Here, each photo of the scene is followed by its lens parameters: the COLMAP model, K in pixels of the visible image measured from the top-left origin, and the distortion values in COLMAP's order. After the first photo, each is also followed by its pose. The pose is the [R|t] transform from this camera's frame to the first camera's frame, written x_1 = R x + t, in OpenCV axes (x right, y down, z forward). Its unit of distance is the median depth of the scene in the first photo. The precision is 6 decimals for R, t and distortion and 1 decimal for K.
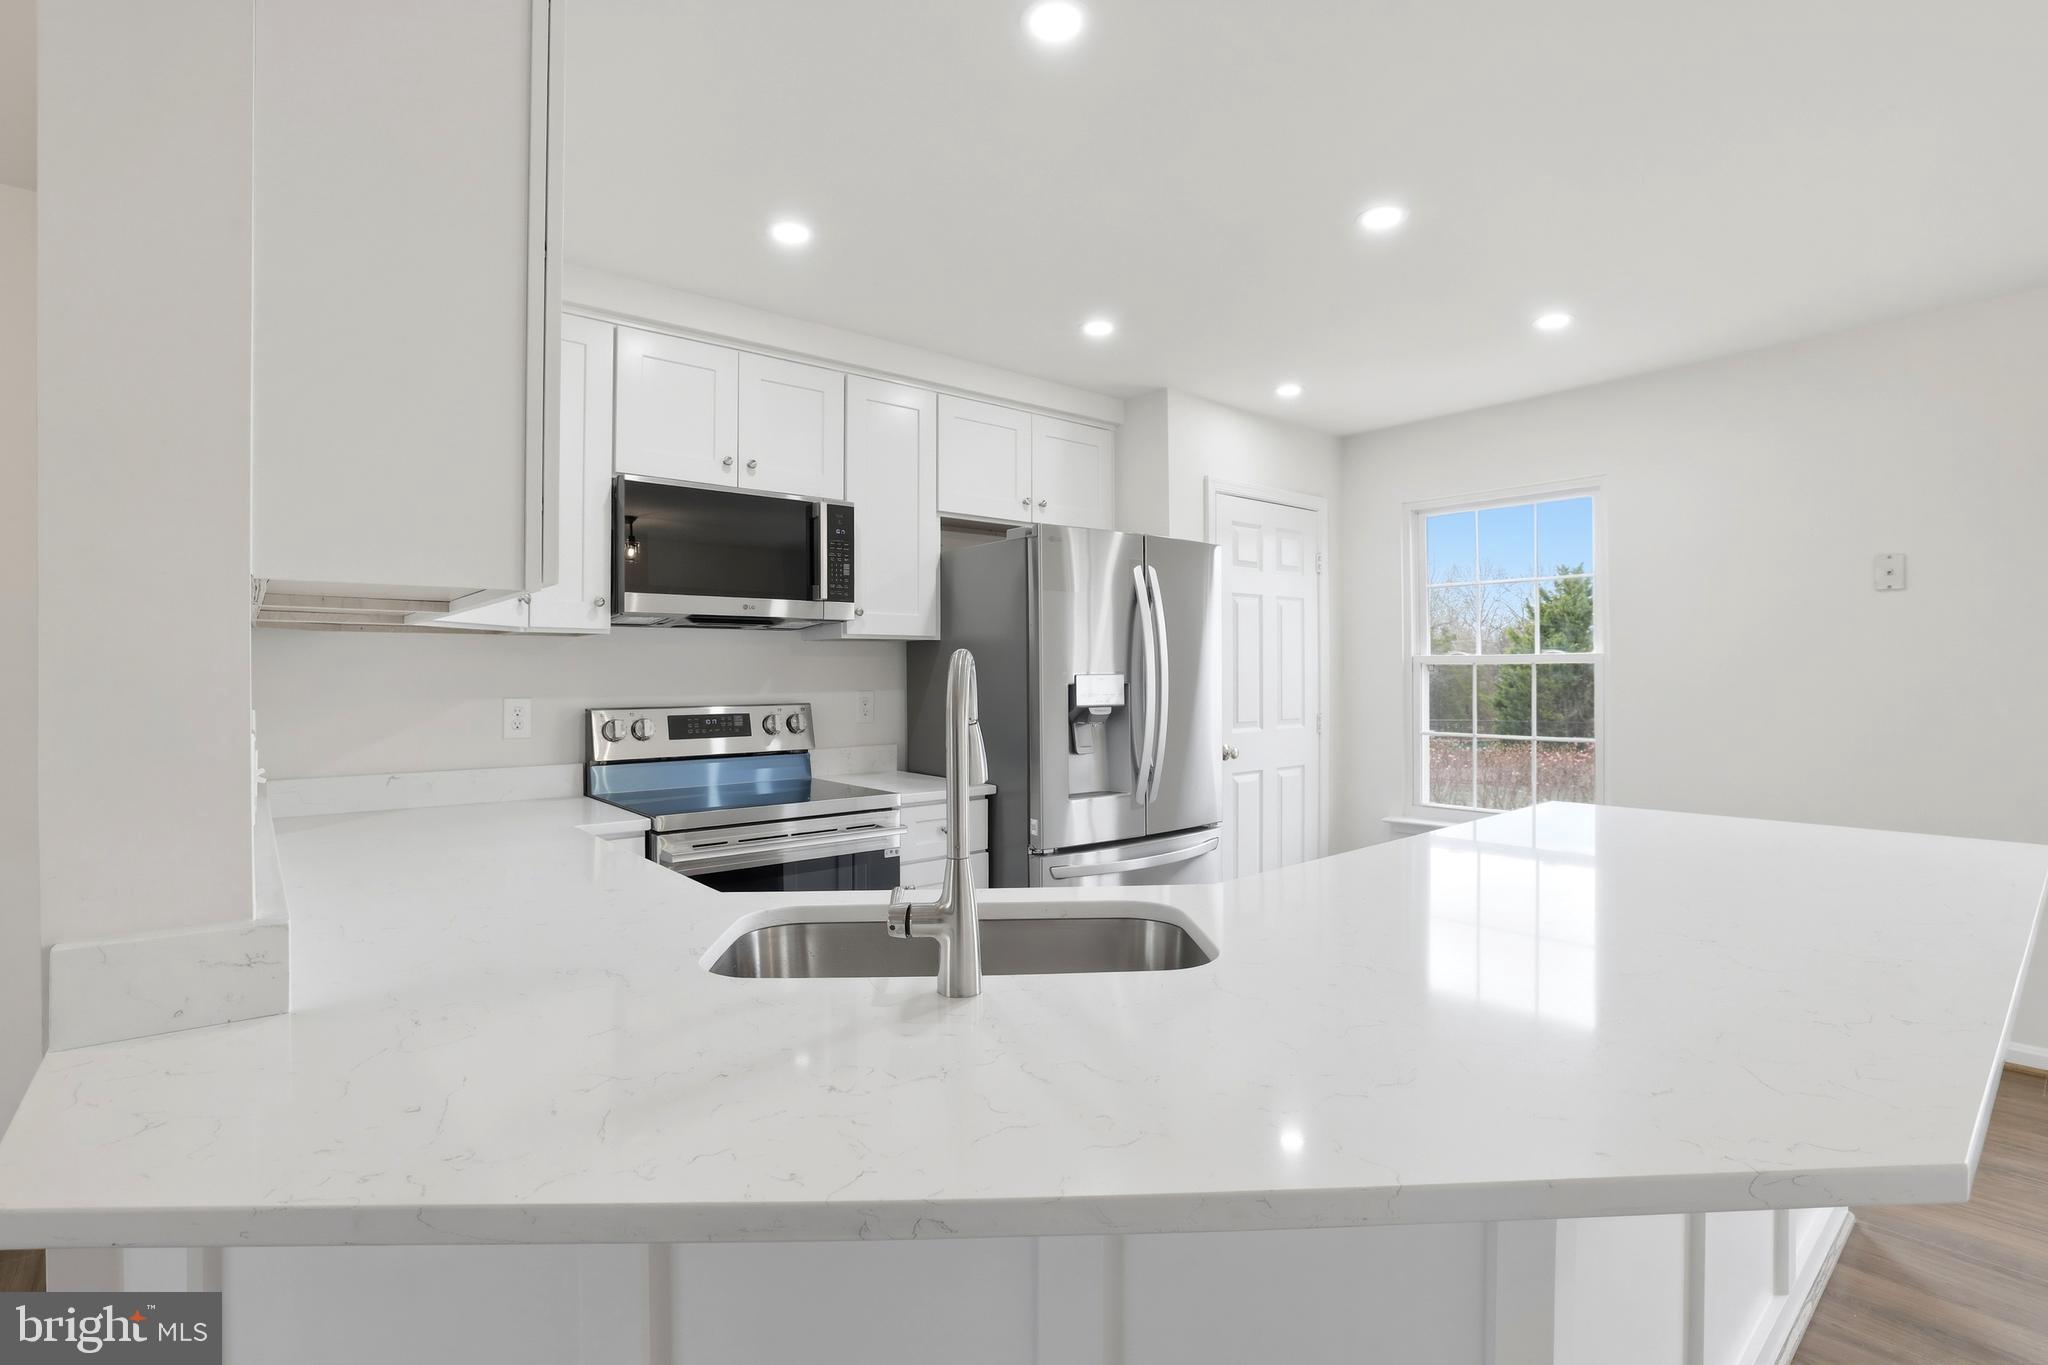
lens RADIAL K [[936.3, 0, 1019.8], [0, 936.3, 660.9], [0, 0, 1]] dist [-0.013772, 0.000005]
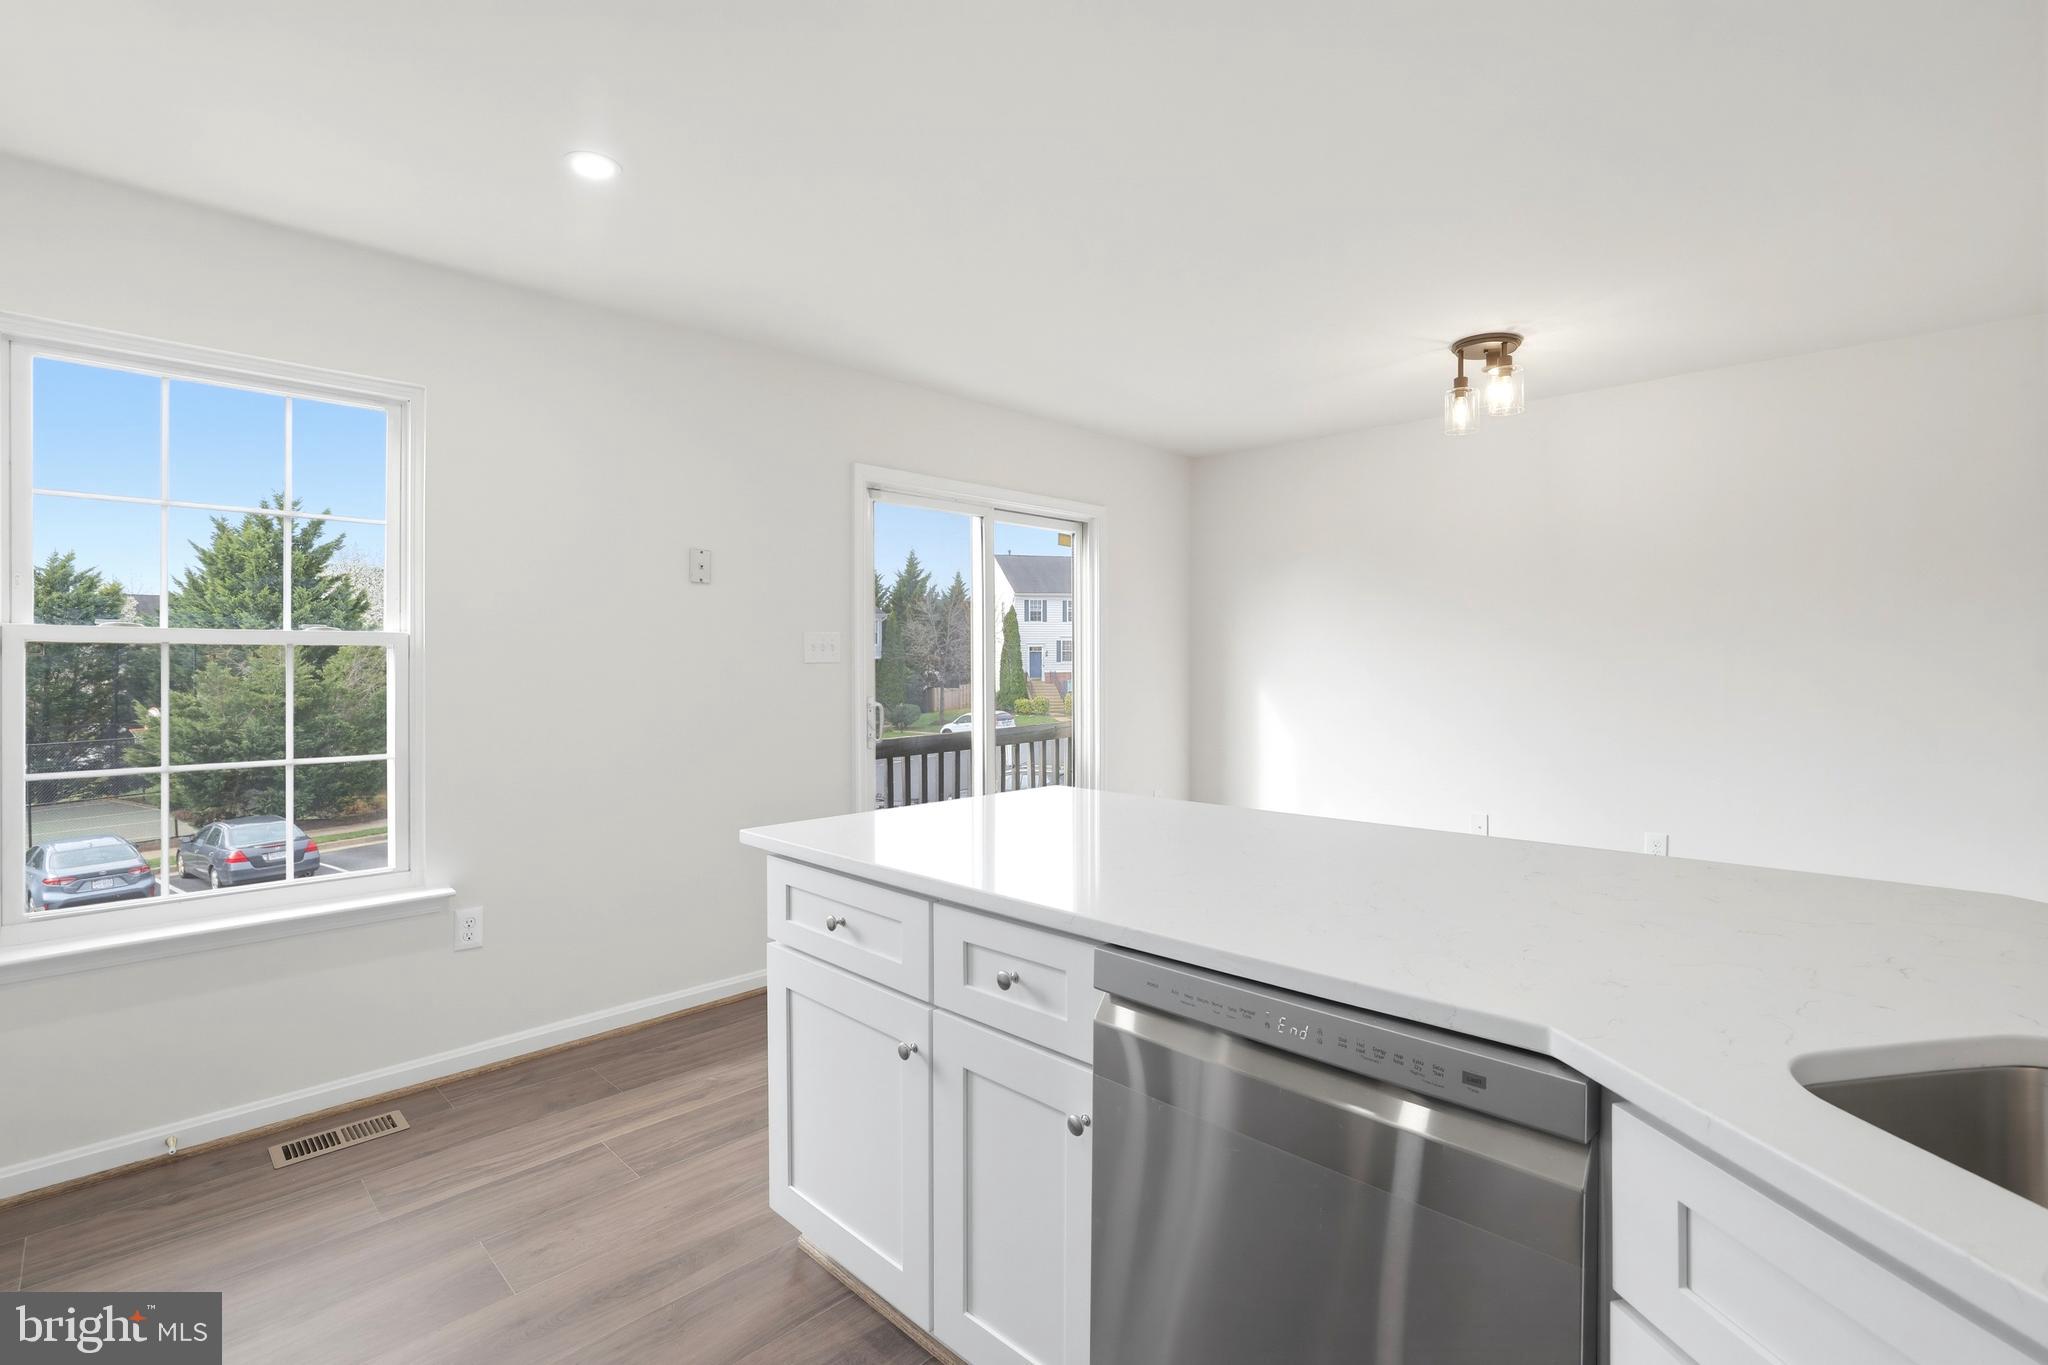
lens RADIAL K [[936.3, 0, 1019.8], [0, 936.3, 660.9], [0, 0, 1]] dist [-0.013772, 0.000005]
pose [[-0.086568, 0.006526, 0.996225, -0.166217], [-0.007105, 0.999949, -0.007168, 0.018058], [-0.996221, -0.007698, -0.086517, 0.699293]]
